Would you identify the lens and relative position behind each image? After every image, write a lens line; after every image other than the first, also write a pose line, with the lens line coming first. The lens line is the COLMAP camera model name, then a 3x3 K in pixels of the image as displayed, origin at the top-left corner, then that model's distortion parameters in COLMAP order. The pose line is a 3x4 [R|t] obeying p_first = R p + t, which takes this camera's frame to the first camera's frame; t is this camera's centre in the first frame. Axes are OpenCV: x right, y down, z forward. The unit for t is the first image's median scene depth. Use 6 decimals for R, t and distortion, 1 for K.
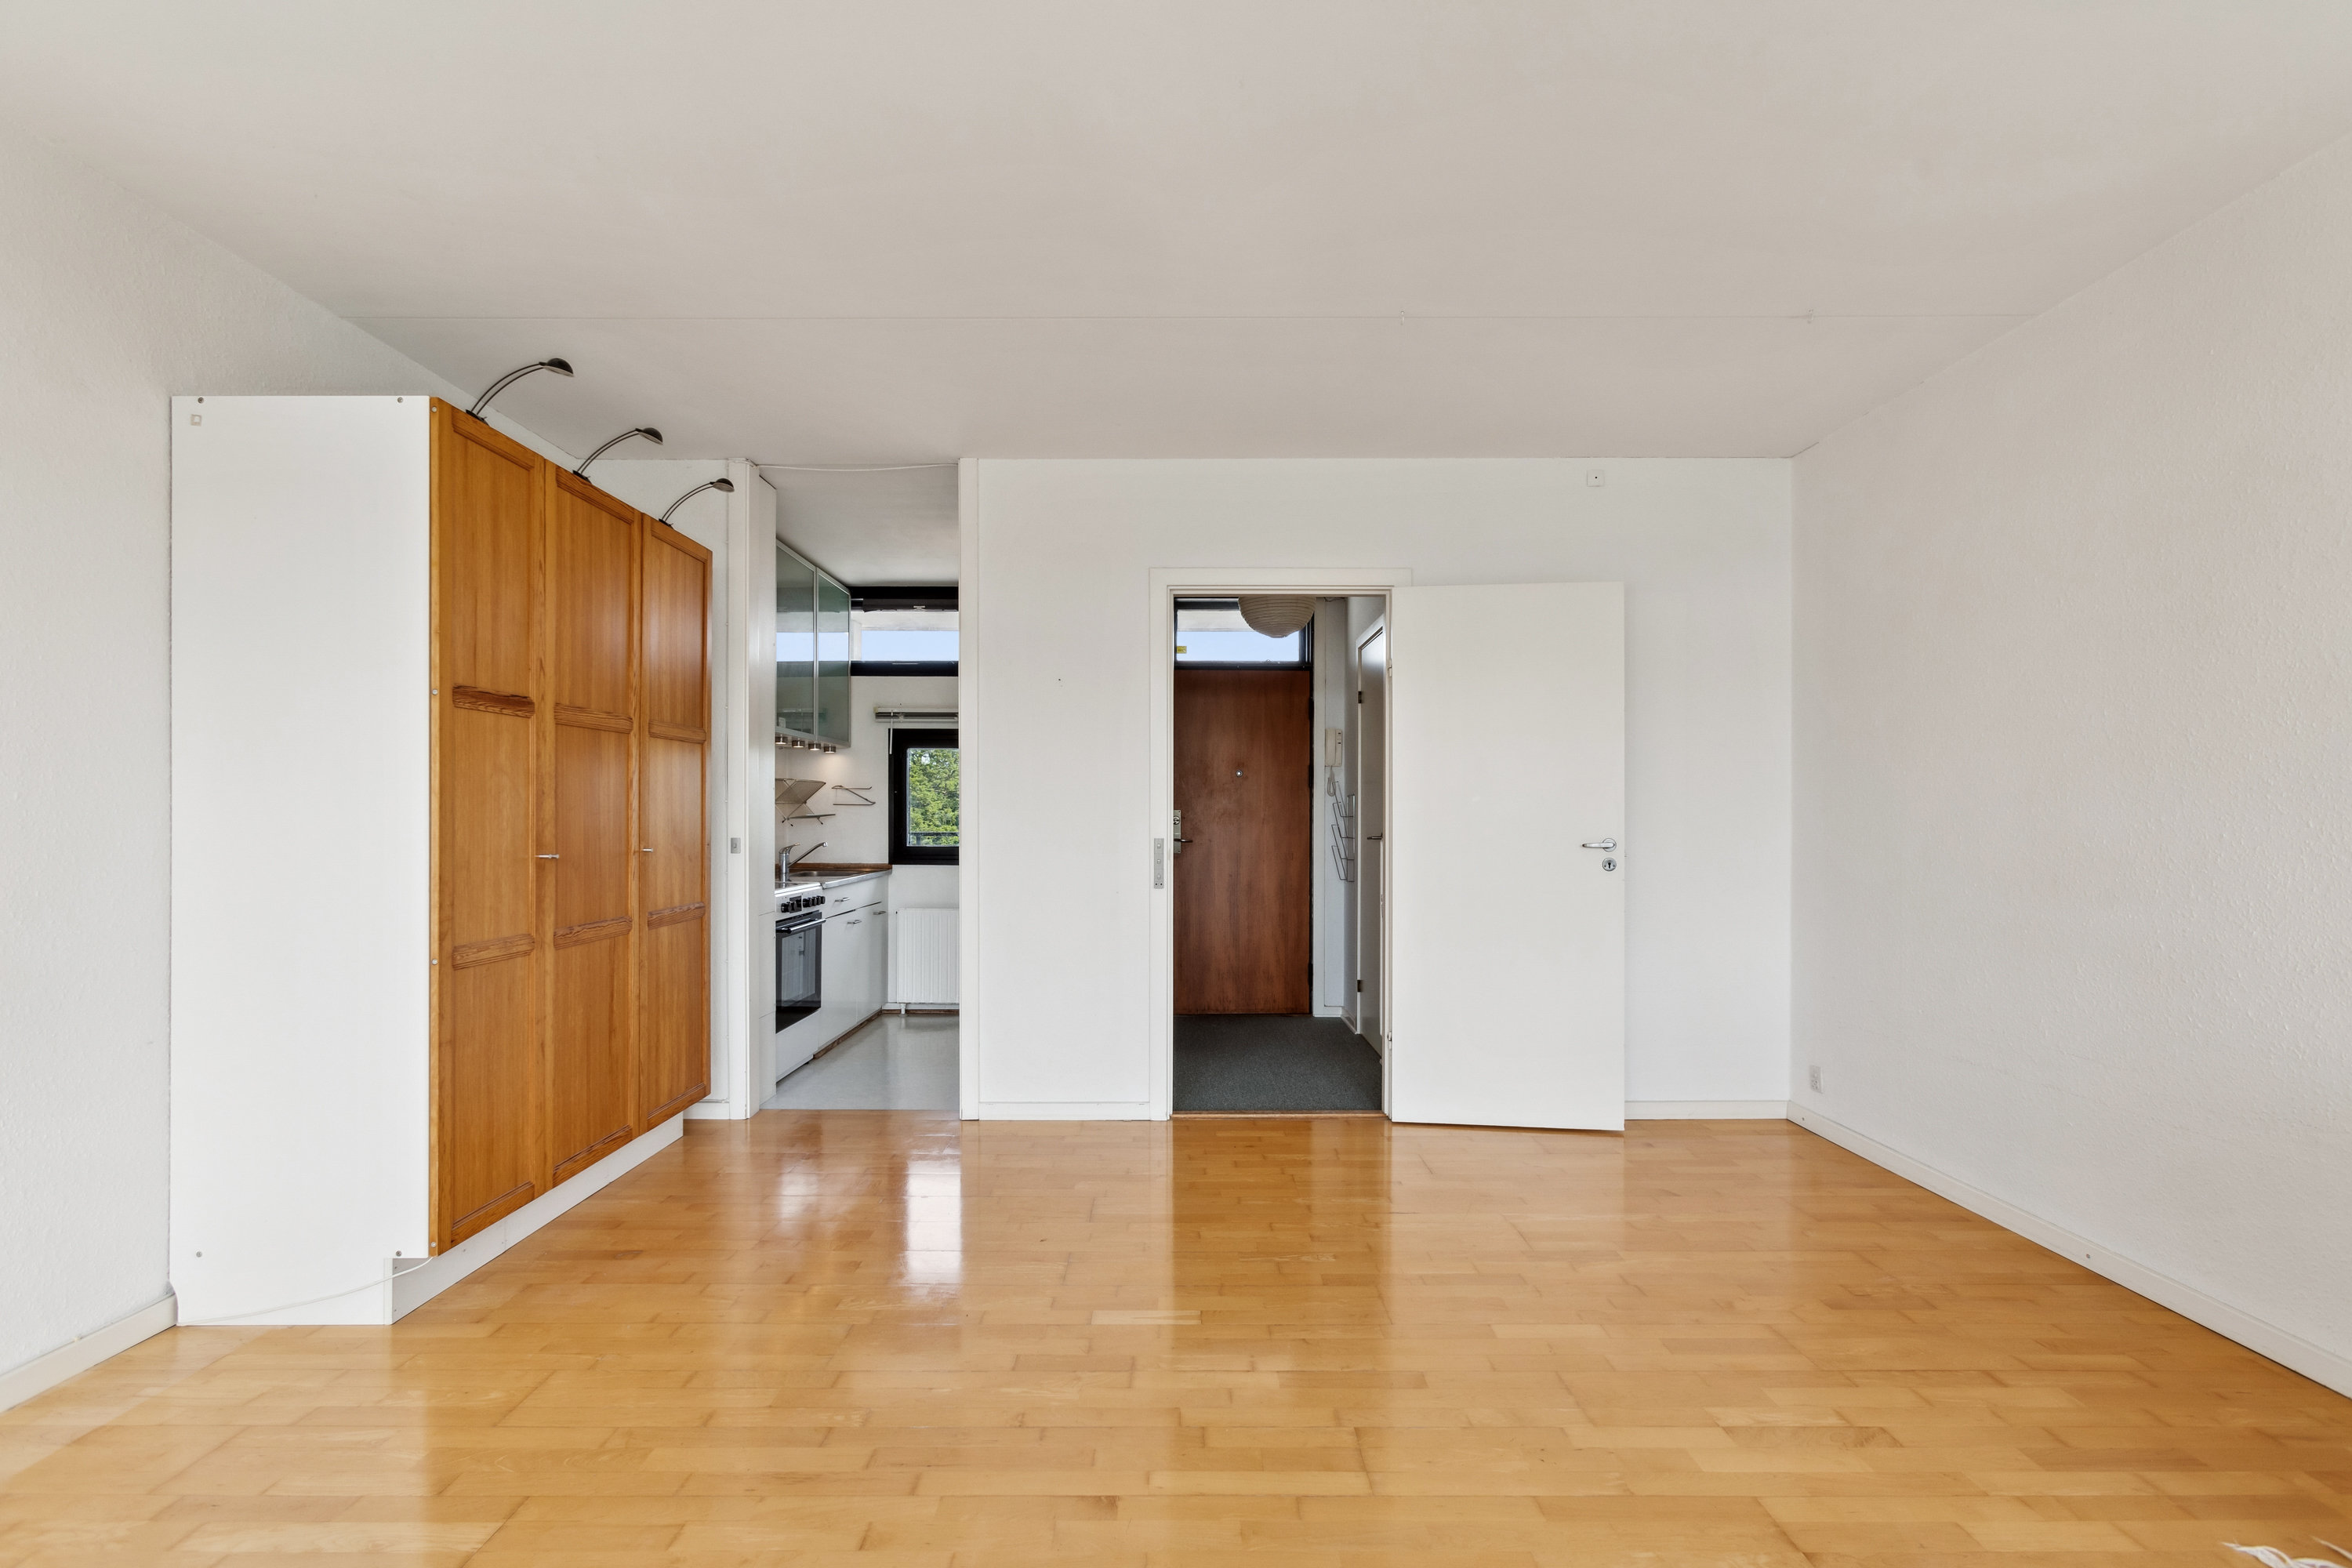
lens RADIAL K [[1100.0, 0, 1181.3], [0, 1100.0, 796.0], [0, 0, 1]] dist [0.007741, -0.003640]
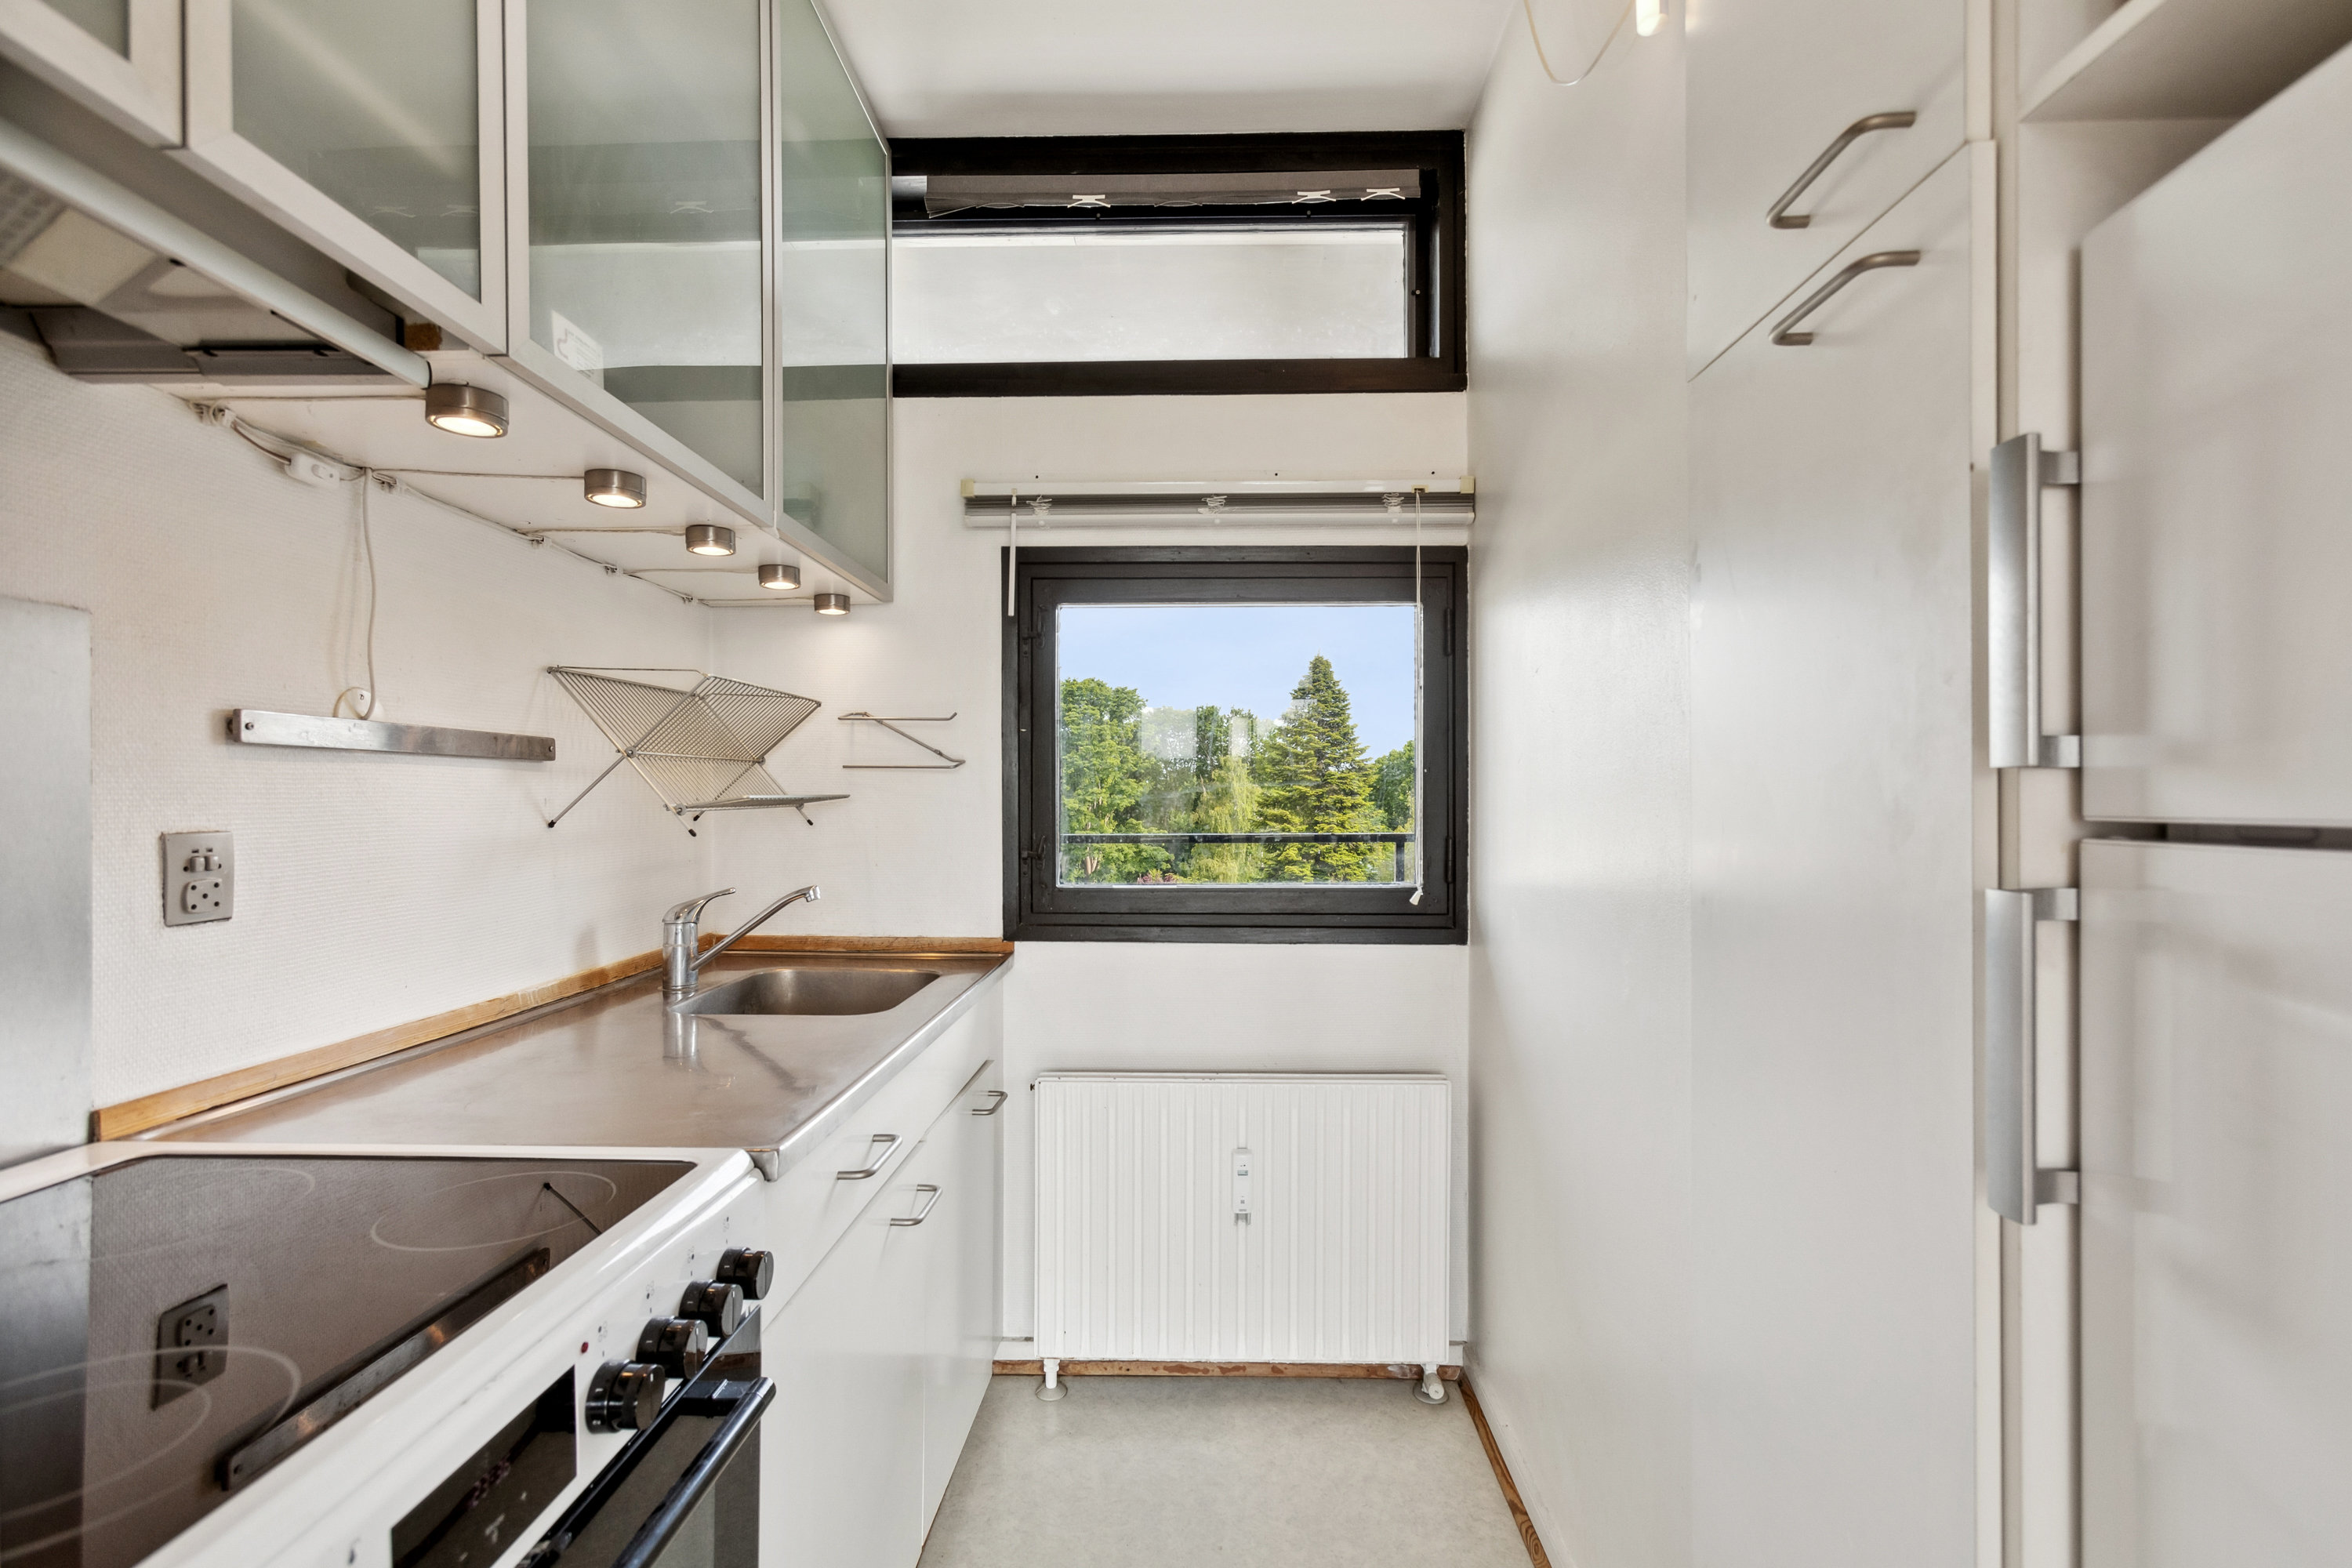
lens RADIAL K [[1100.0, 0, 1173.7], [0, 1100.0, 789.8], [0, 0, 1]] dist [0.007741, -0.003640]
pose [[0.999394, -0.000195, -0.034803, -0.201403], [0.000498, 0.999962, 0.008675, 0.012147], [0.034800, -0.008687, 0.999357, 0.660997]]
